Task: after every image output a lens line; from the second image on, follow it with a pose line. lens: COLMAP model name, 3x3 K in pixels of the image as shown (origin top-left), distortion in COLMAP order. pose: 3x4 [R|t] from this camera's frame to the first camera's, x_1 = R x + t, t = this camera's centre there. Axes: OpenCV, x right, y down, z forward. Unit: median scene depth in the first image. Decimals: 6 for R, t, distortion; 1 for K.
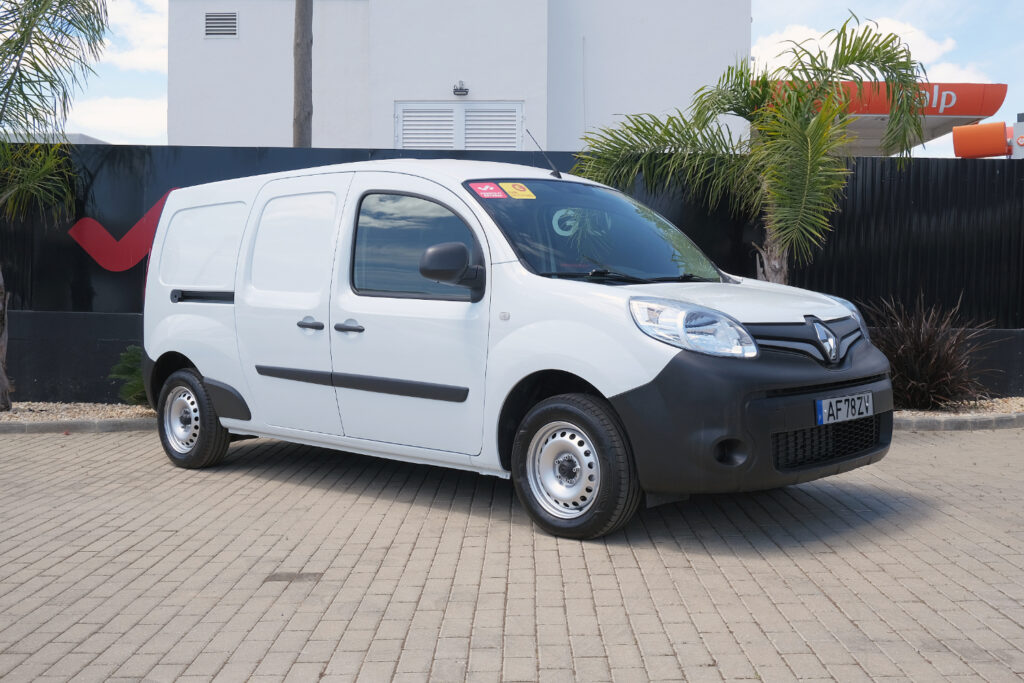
lens RADIAL K [[1082.5, 0, 512.0], [0, 1082.5, 341.5], [0, 0, 1]] dist [-0.037171, -0.016774]
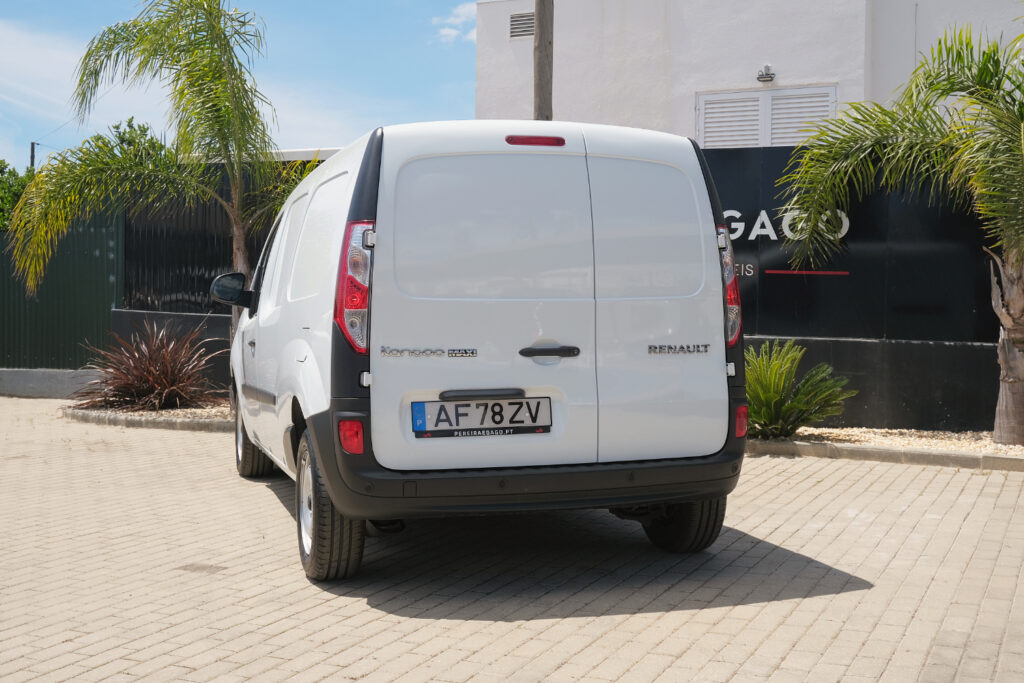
lens RADIAL K [[1212.5, 0, 512.0], [0, 1212.5, 341.5], [0, 0, 1]] dist [-0.030389, -0.004522]
pose [[0.907602, 0.019429, -0.419381, 0.542250], [-0.021456, 0.999770, -0.000118, -0.020198], [0.419282, 0.009105, 0.907810, -0.002715]]
